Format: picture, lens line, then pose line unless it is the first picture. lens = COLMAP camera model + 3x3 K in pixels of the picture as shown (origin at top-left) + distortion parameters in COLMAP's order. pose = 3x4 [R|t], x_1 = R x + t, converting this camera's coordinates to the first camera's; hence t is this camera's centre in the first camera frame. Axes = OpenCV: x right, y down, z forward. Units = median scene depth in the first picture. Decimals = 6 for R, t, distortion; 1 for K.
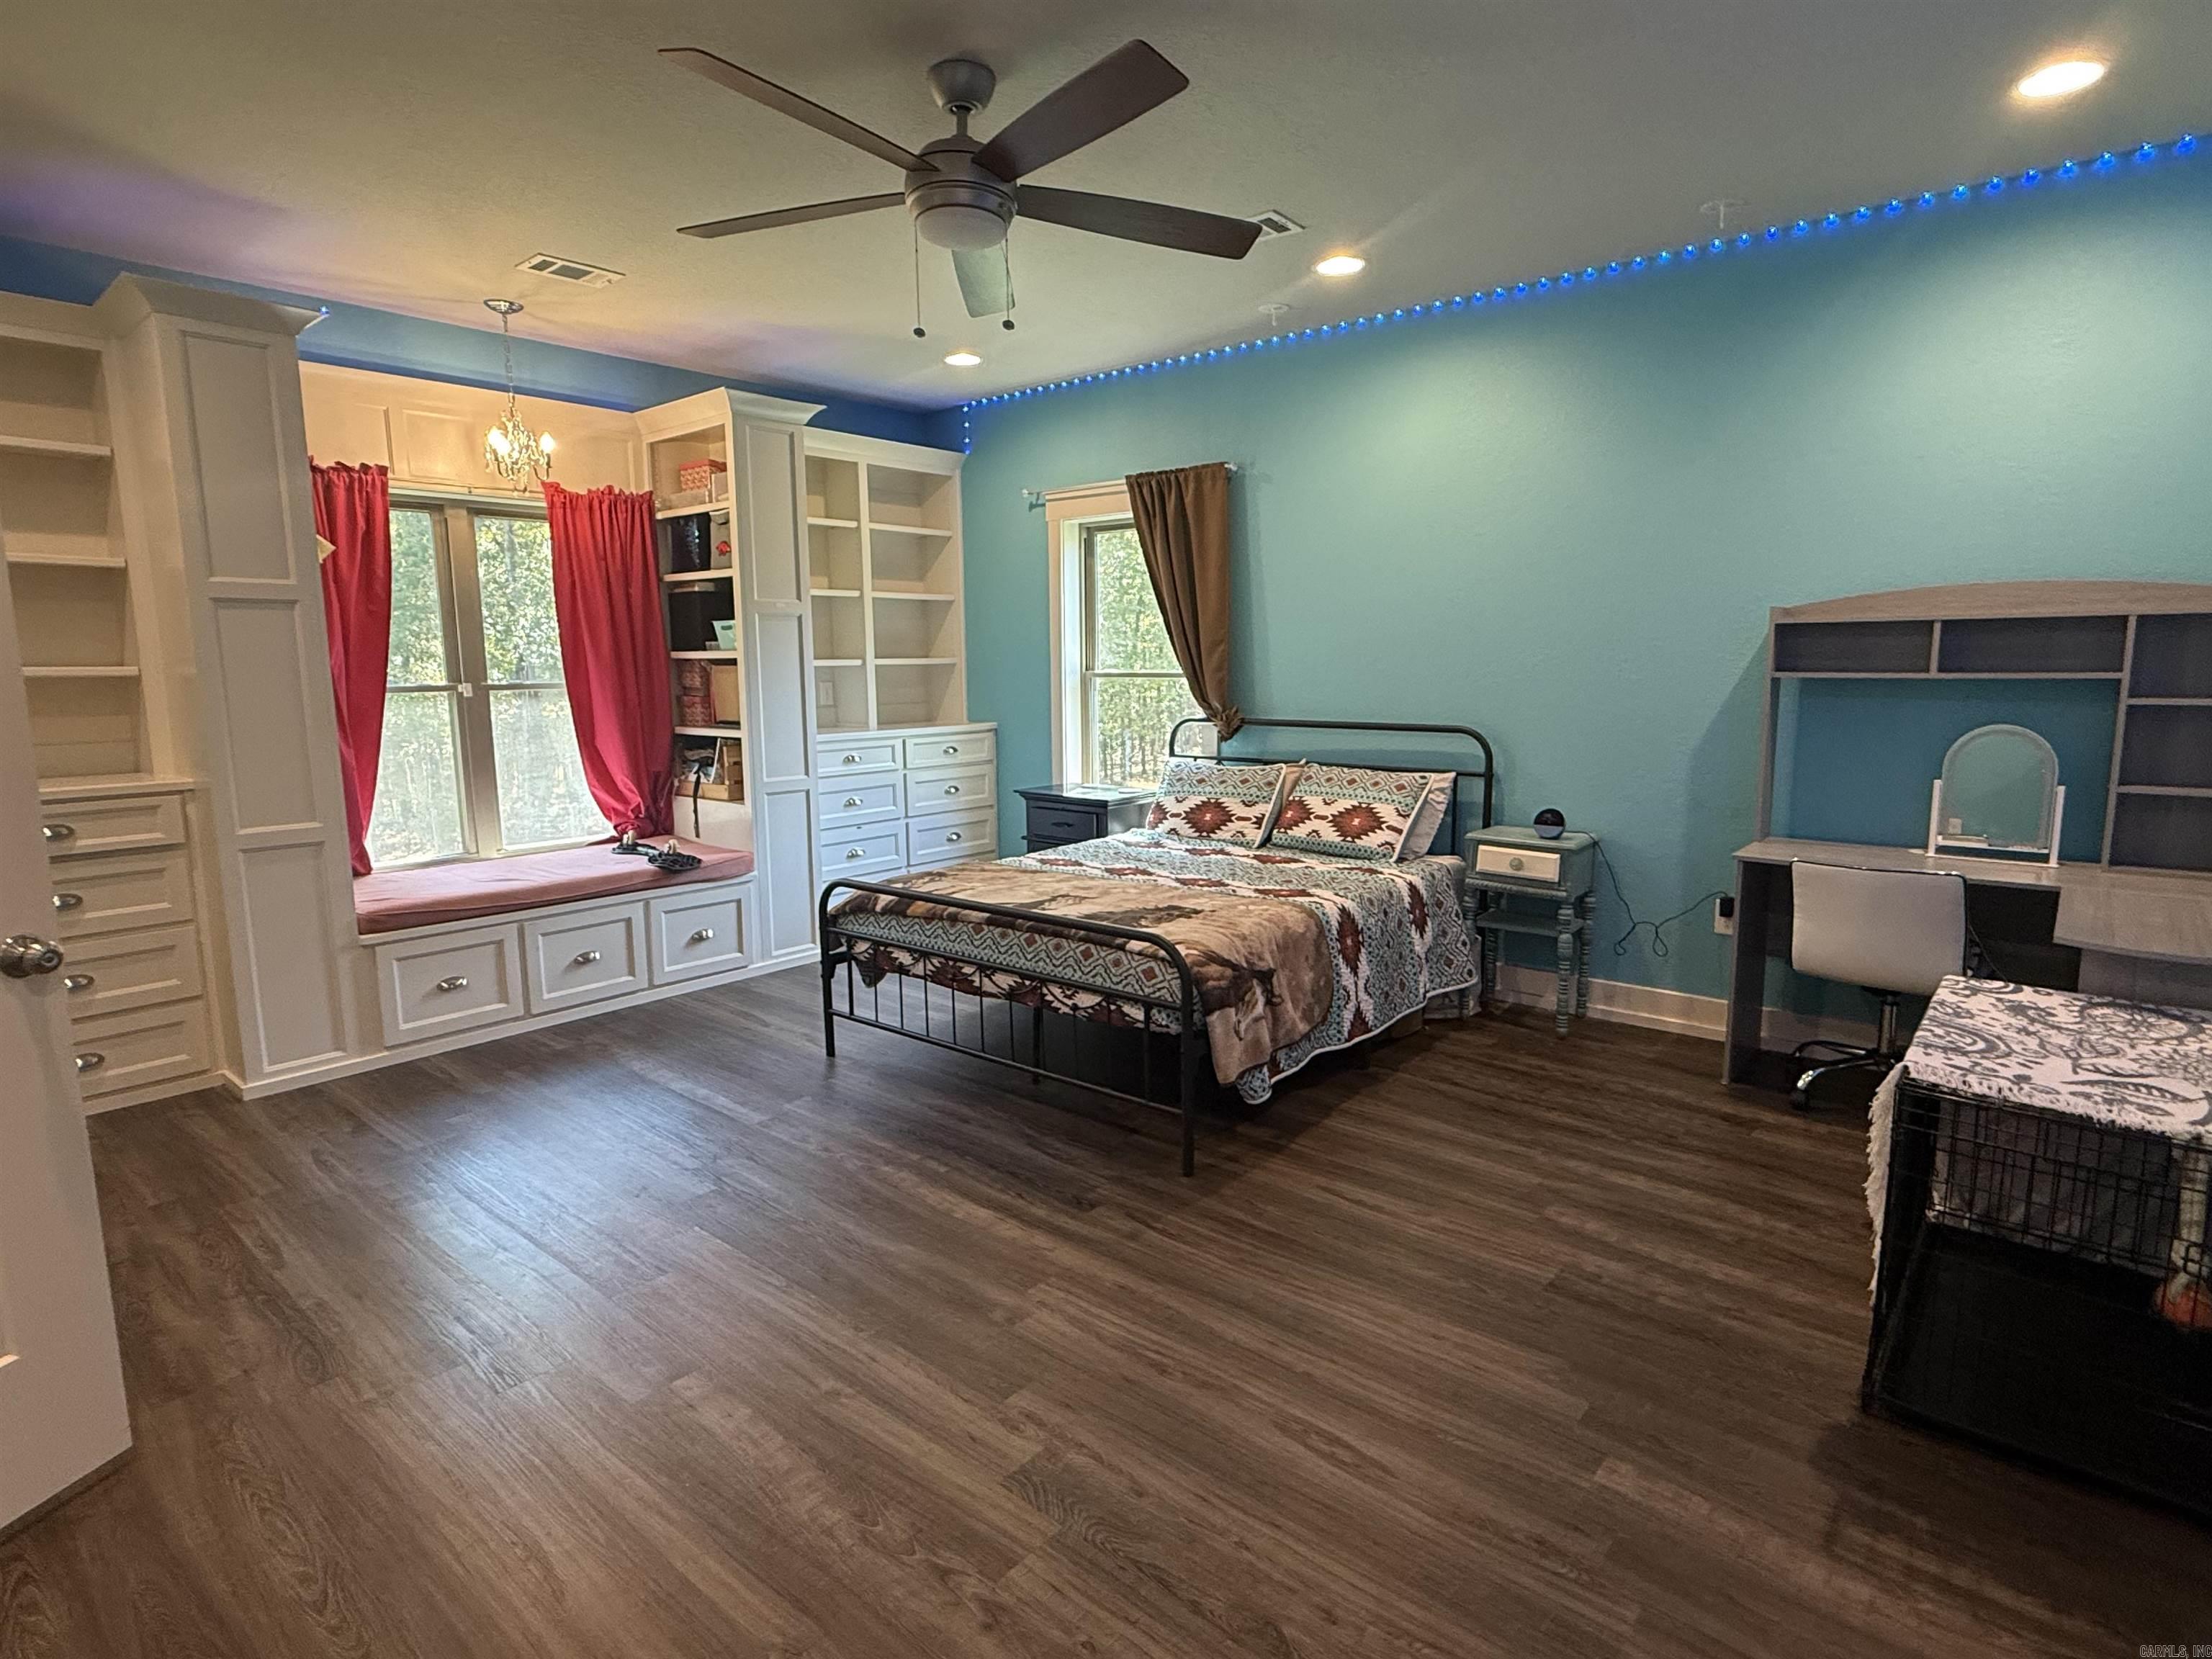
lens RADIAL K [[1159.4, 0, 1106.3], [0, 1159.4, 827.3], [0, 0, 1]] dist [0.000746, 0.001260]
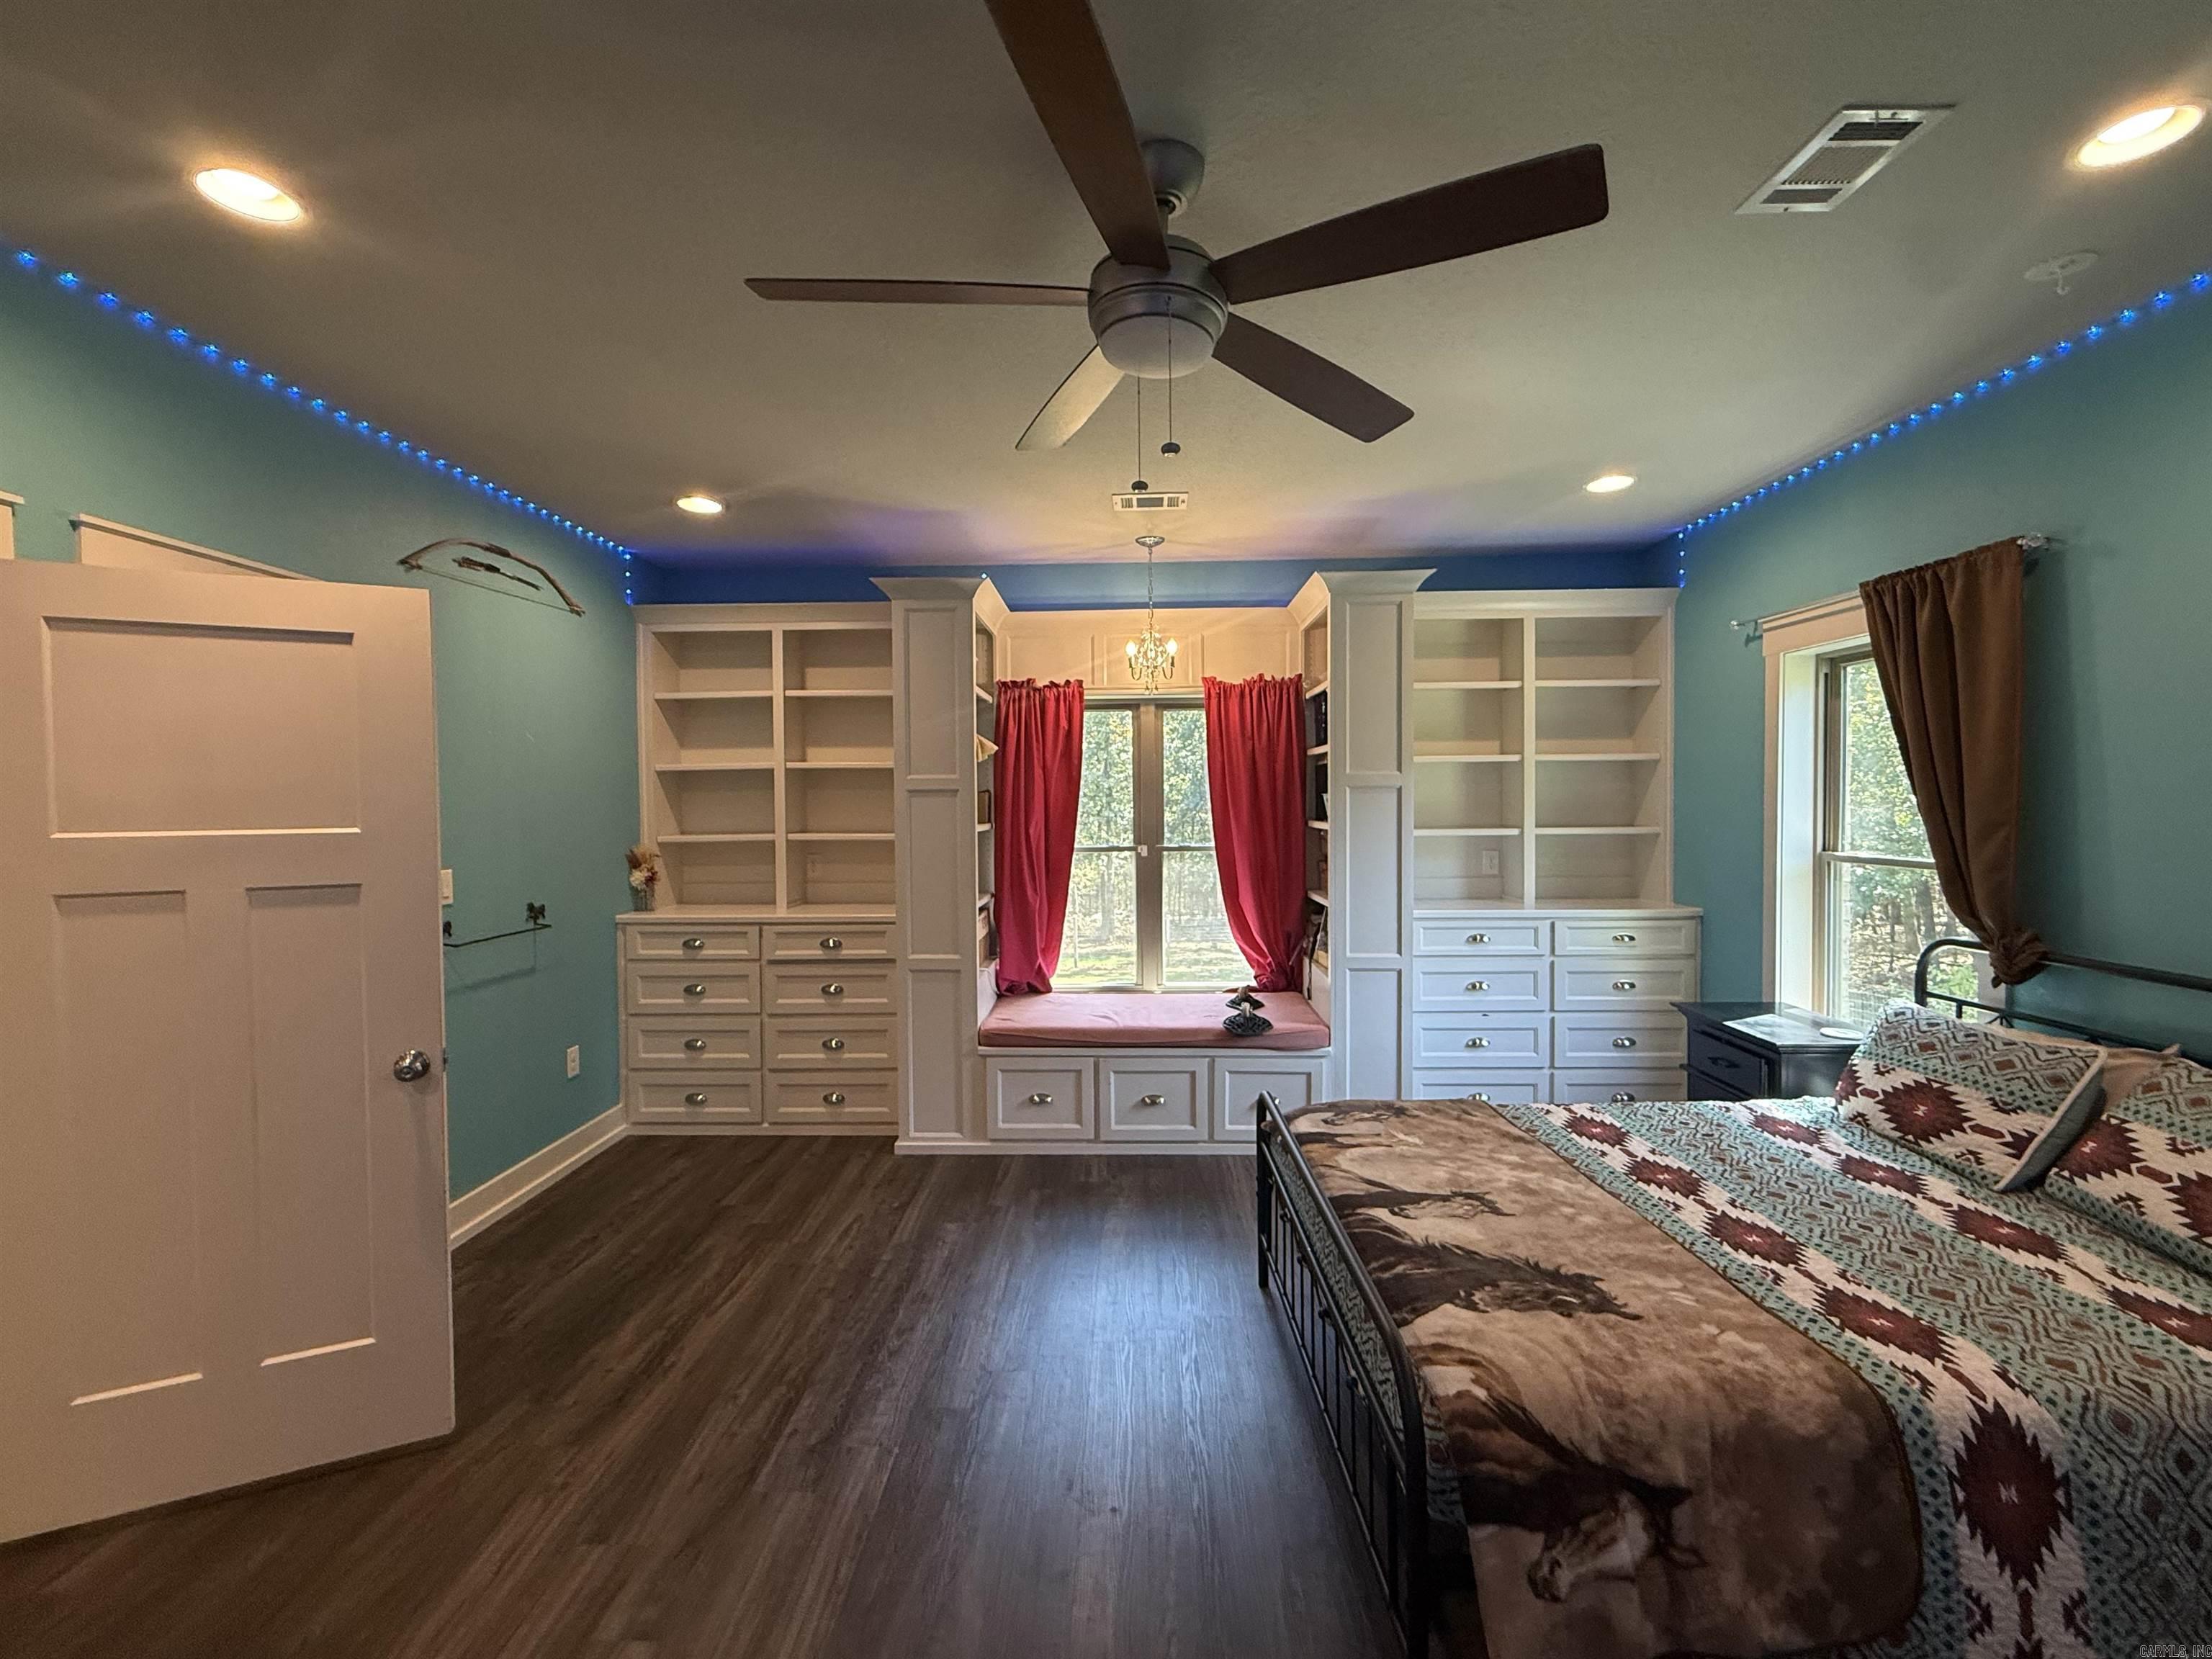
lens RADIAL K [[961.8, 0, 1101.4], [0, 961.8, 825.6], [0, 0, 1]] dist [0.002421, -0.000254]
pose [[0.625446, 0.023916, -0.779901, 0.213185], [-0.109950, 0.992258, -0.057747, -0.082392], [0.772482, 0.121867, 0.623233, 0.335895]]
